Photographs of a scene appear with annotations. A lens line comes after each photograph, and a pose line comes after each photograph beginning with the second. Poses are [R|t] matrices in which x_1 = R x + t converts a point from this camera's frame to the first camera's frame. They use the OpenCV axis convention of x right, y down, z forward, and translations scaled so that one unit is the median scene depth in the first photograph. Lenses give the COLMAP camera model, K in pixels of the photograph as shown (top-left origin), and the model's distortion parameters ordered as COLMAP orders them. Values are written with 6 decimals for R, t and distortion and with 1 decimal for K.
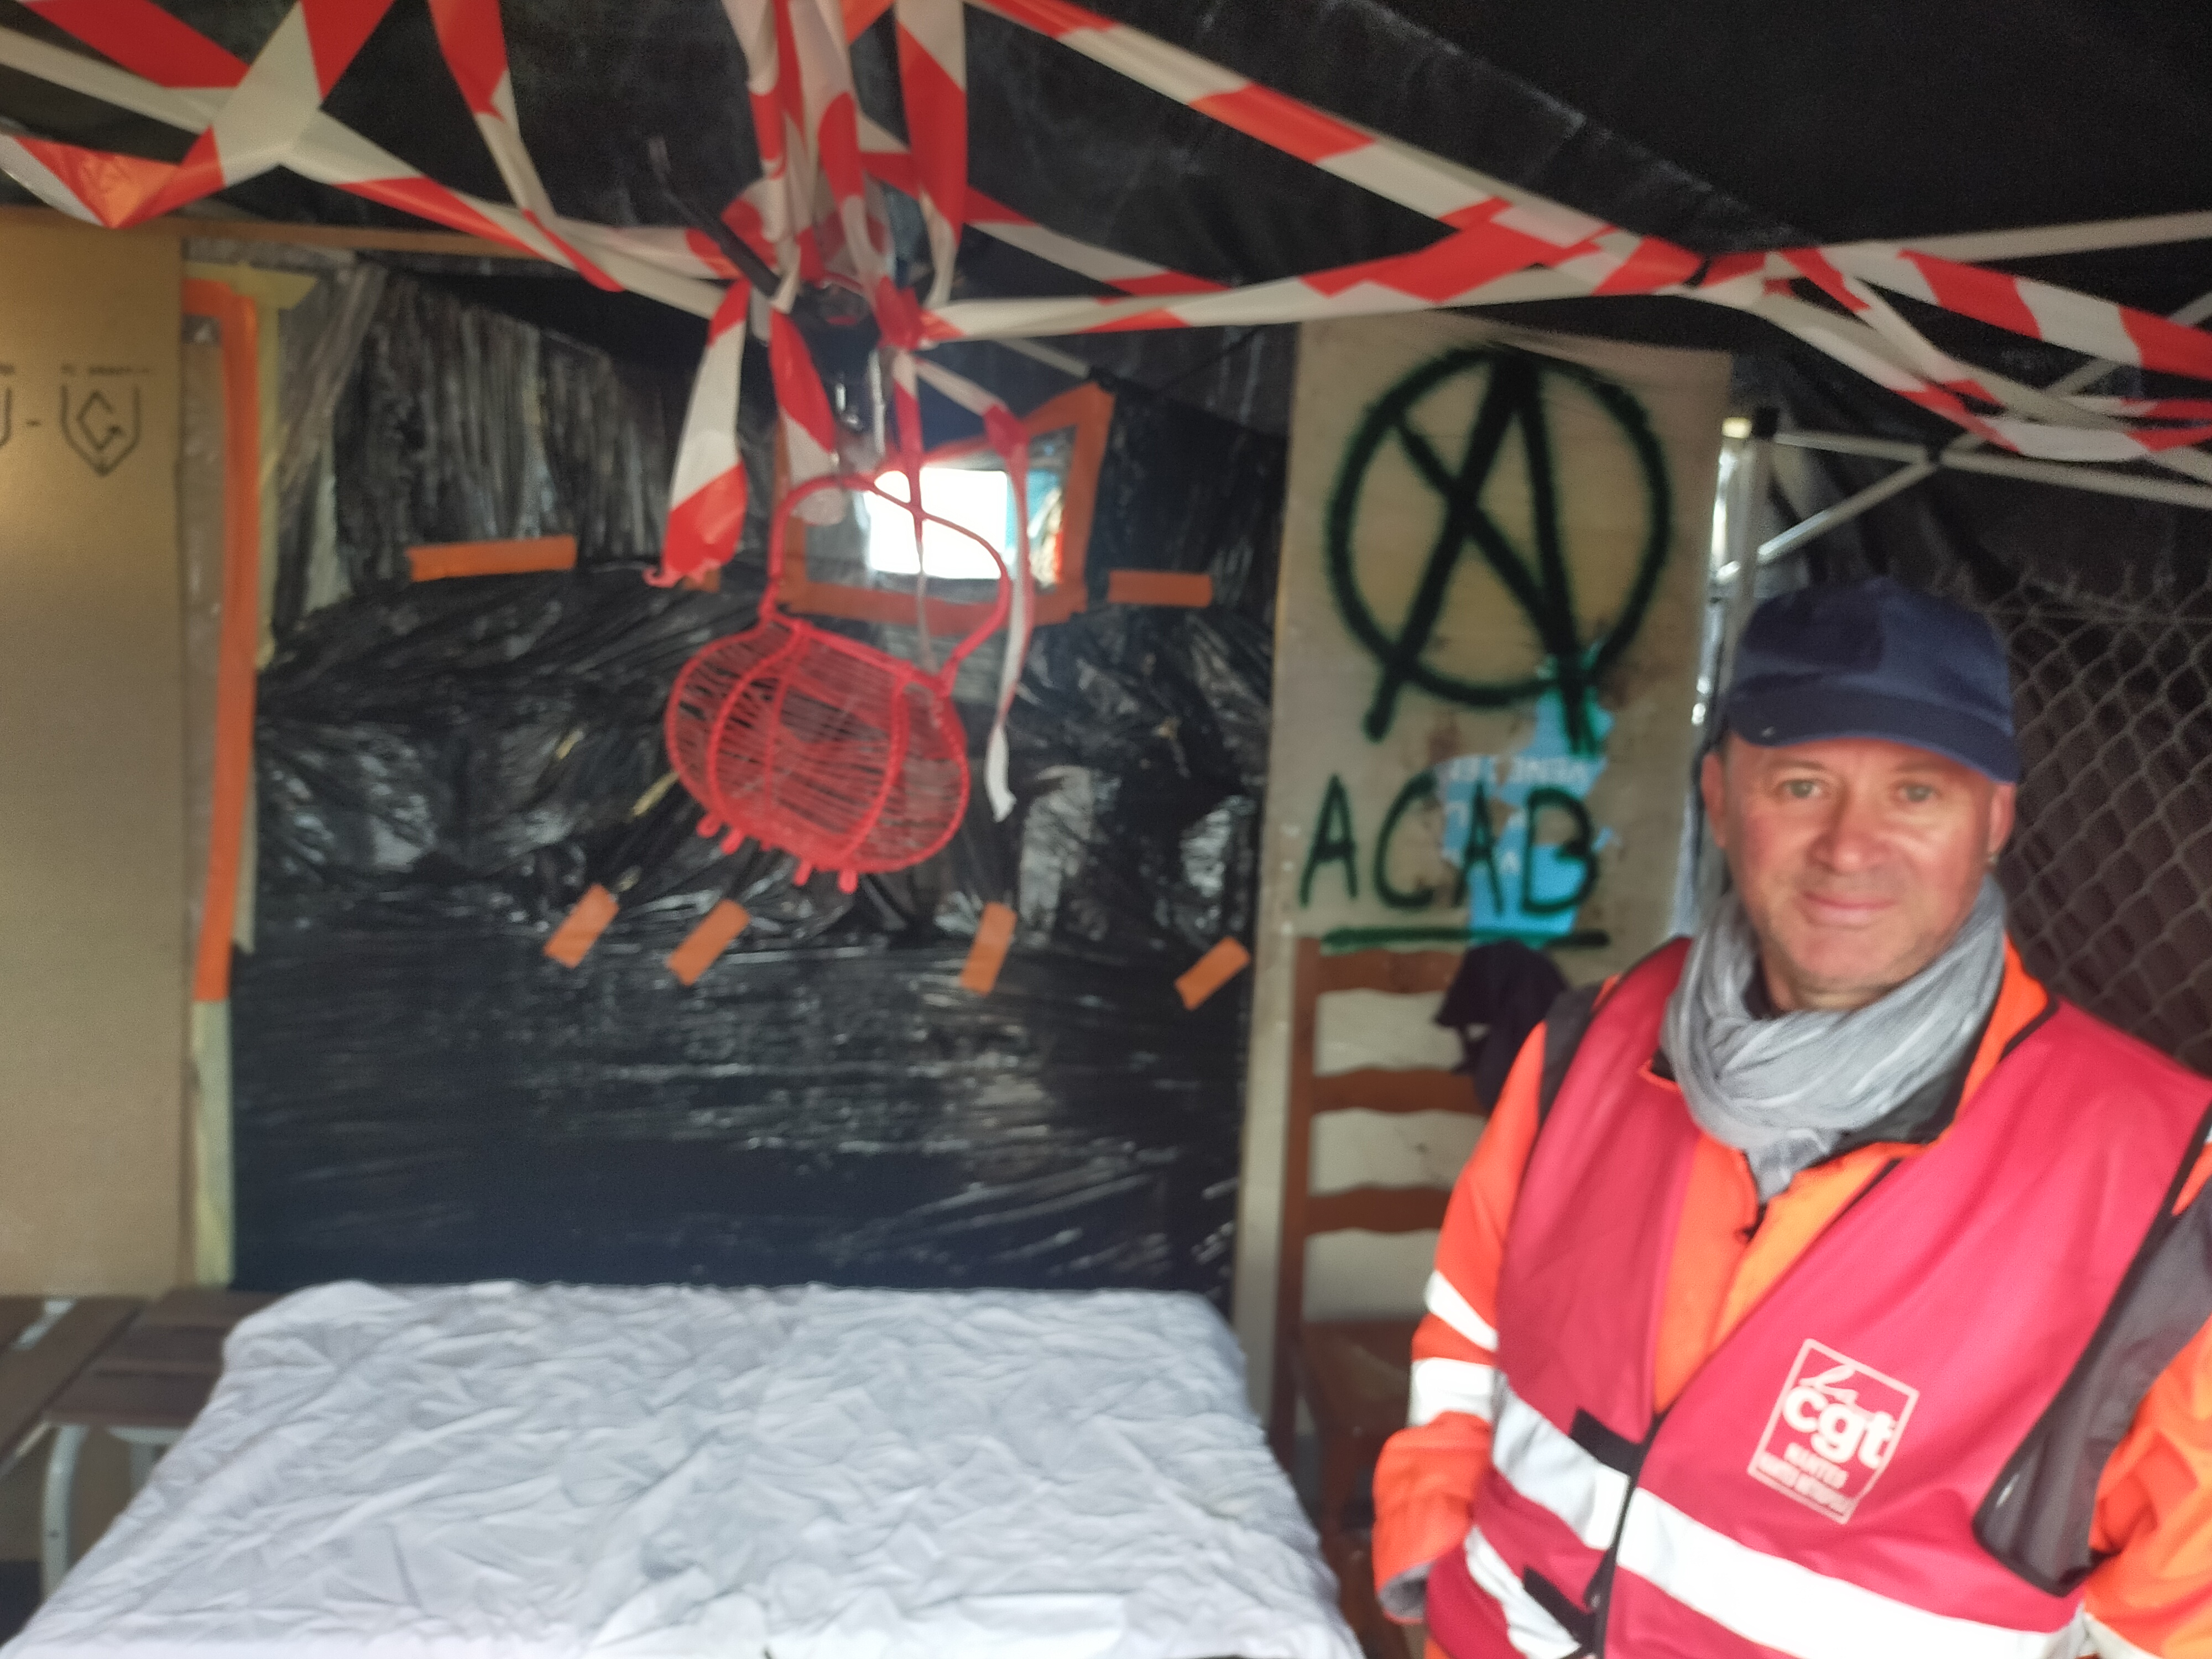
lens RADIAL K [[1661.0, 0, 1107.8], [0, 1661.0, 823.3], [0, 0, 1]] dist [0.041764, -0.032109]
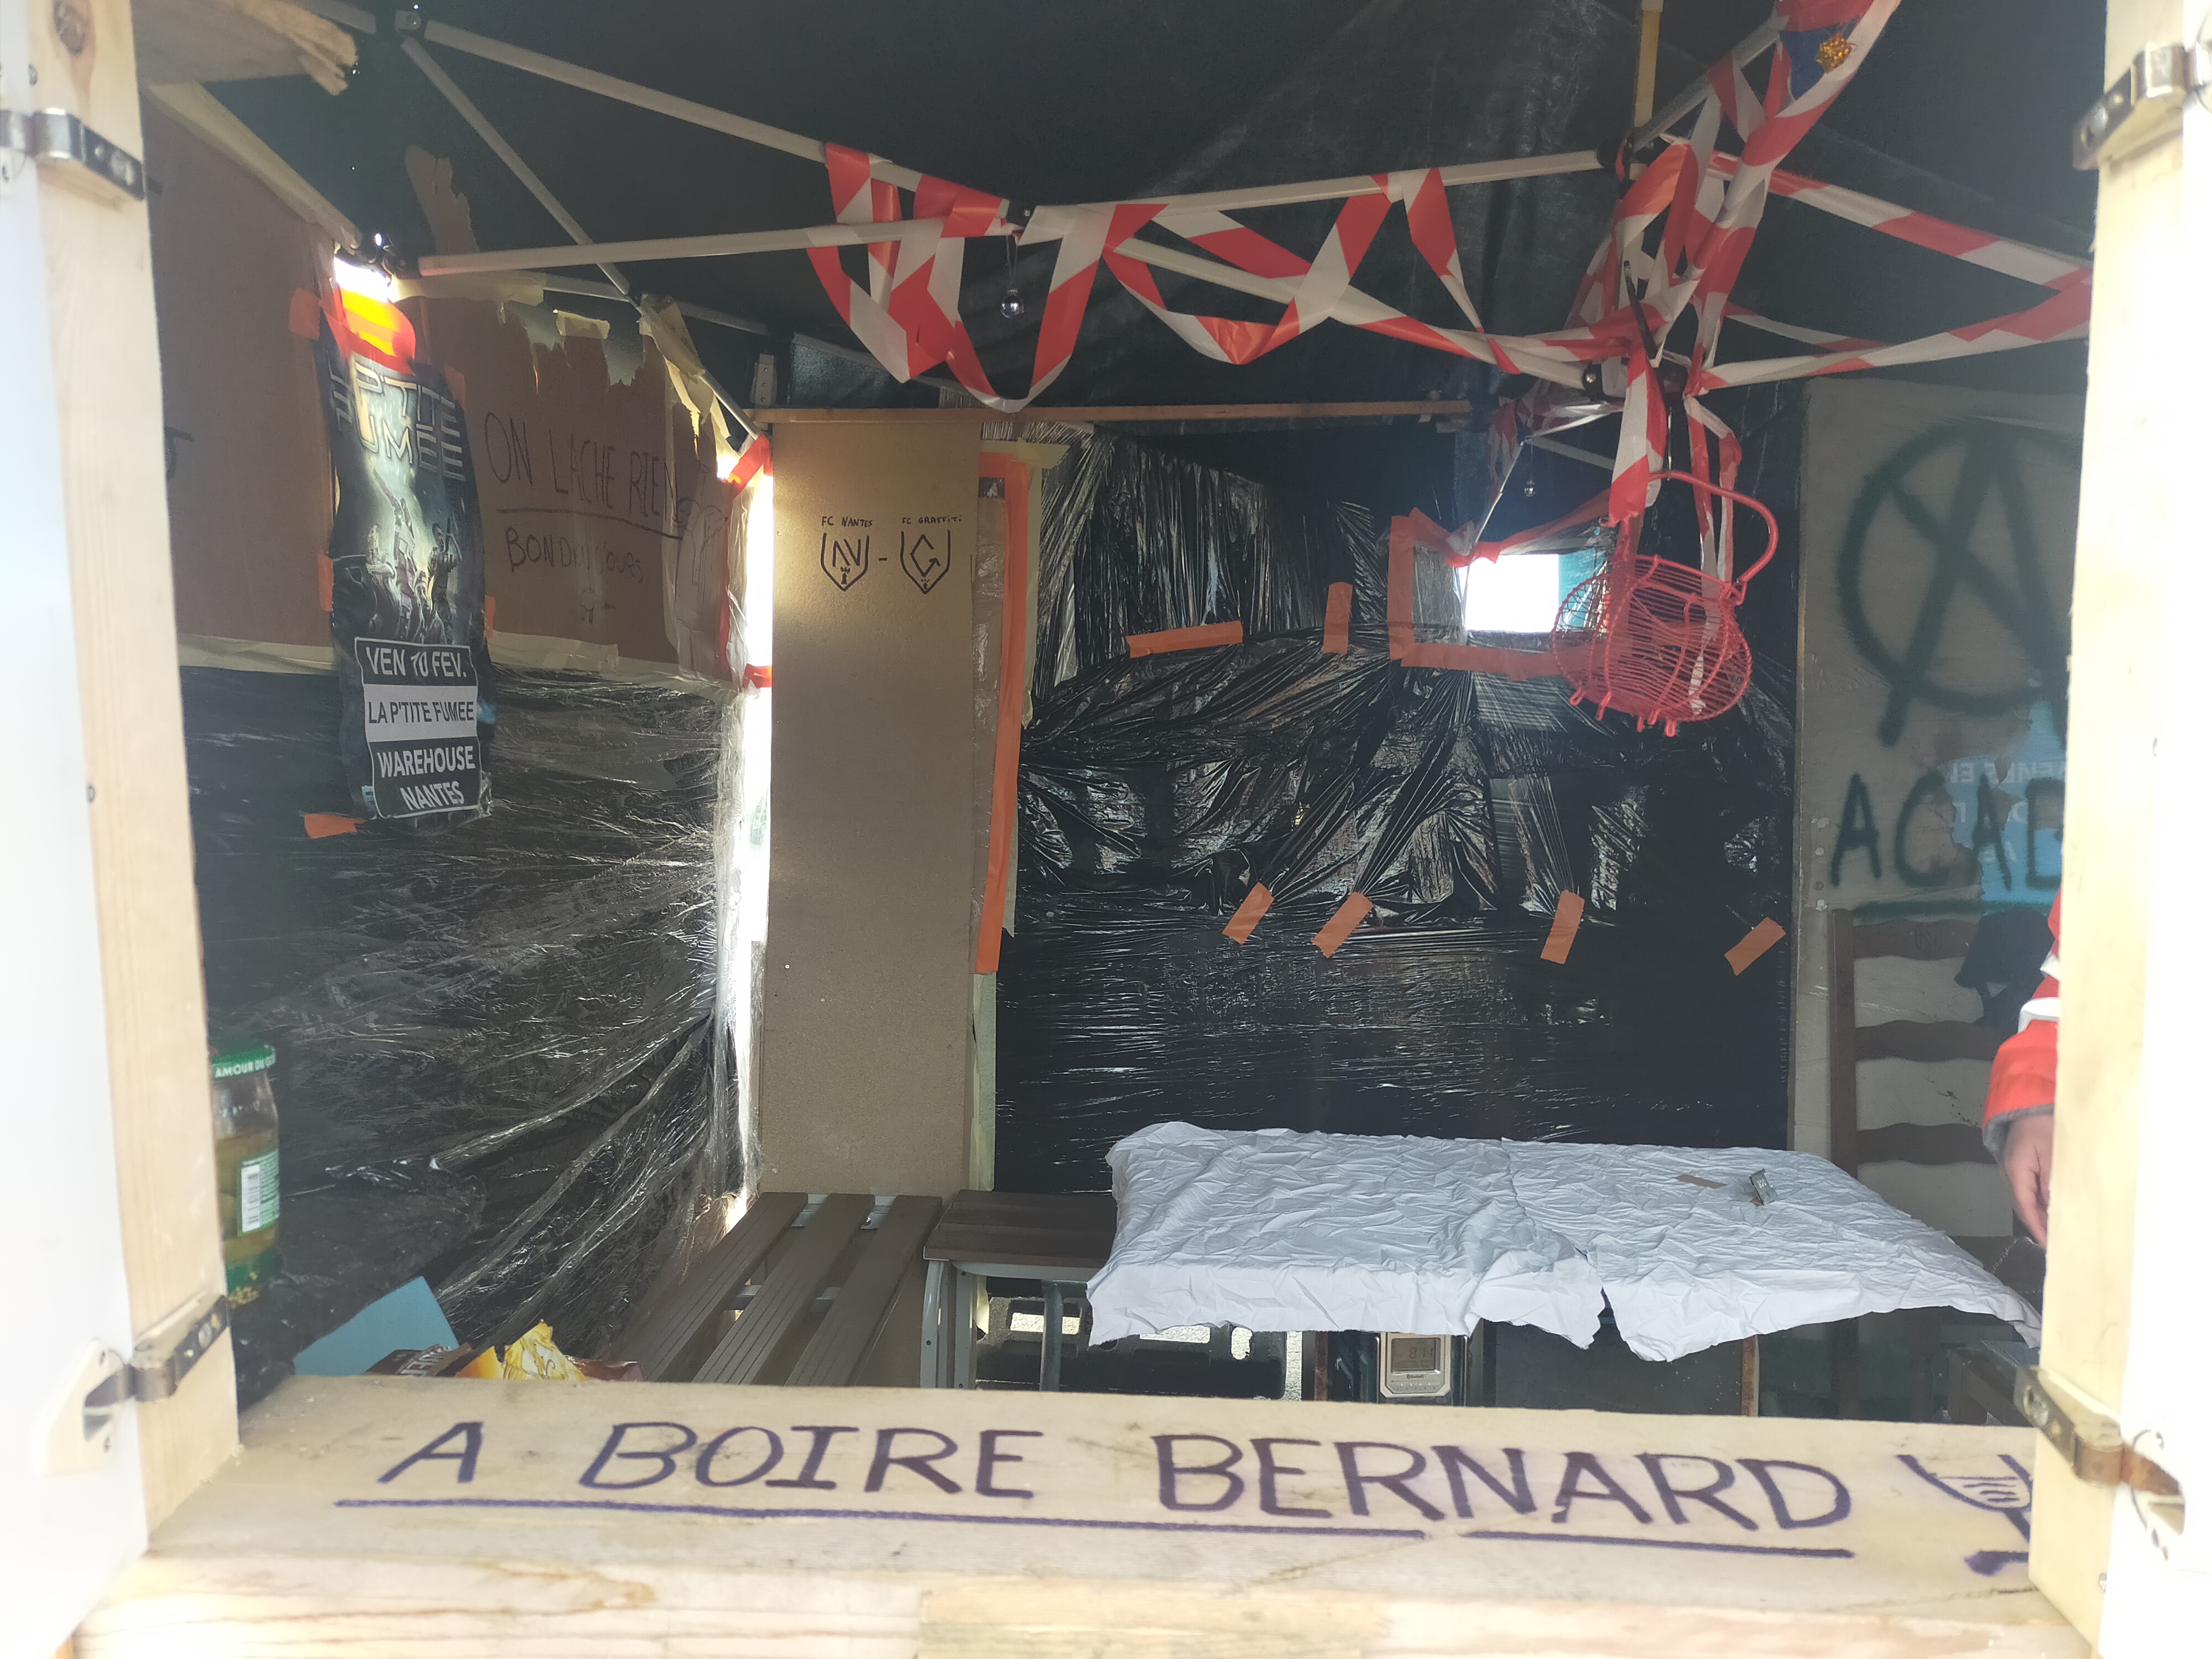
lens RADIAL K [[1661.0, 0, 1091.0], [0, 1661.0, 823.2], [0, 0, 1]] dist [0.041764, -0.032109]
pose [[0.984952, -0.042406, -0.167548, -0.211338], [0.021231, 0.991777, -0.126208, 0.148881], [0.171522, 0.120752, 0.977752, -0.290632]]
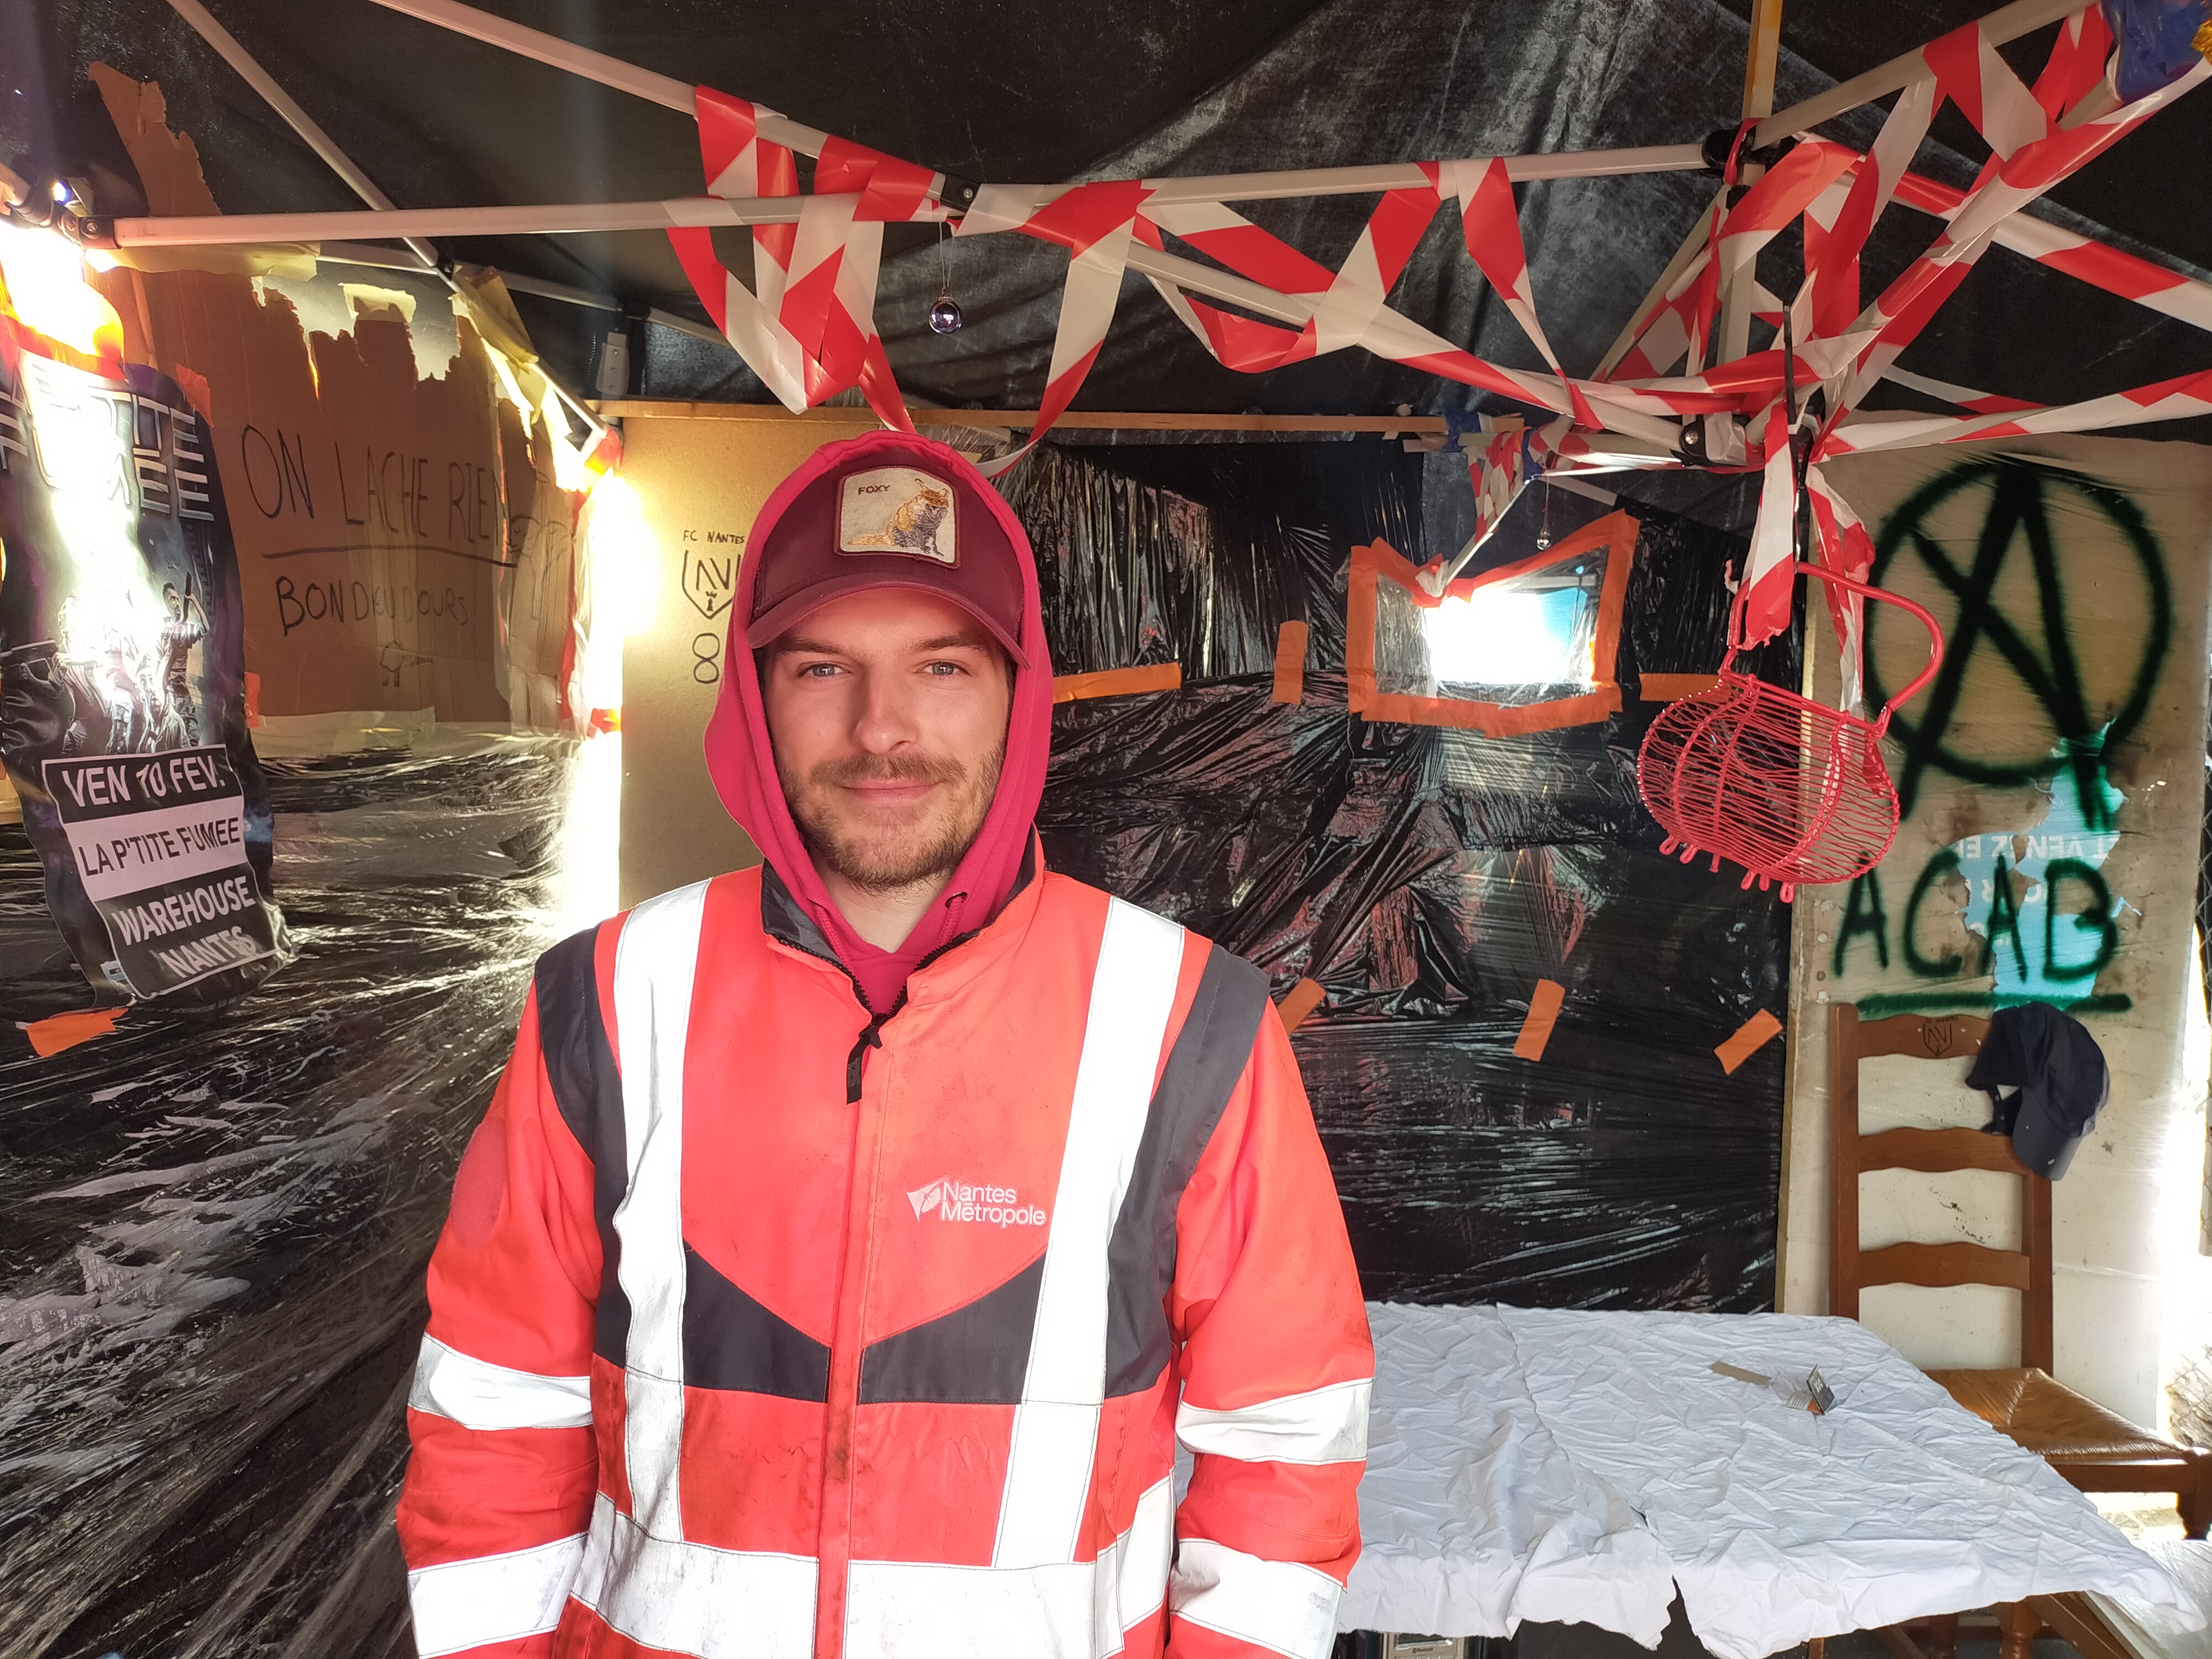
lens RADIAL K [[1661.0, 0, 1089.7], [0, 1661.0, 820.1], [0, 0, 1]] dist [0.041764, -0.032109]
pose [[0.996127, -0.028893, -0.083041, -0.275064], [0.020966, 0.995276, -0.094790, 0.042833], [0.085388, 0.092682, 0.992028, -0.127881]]
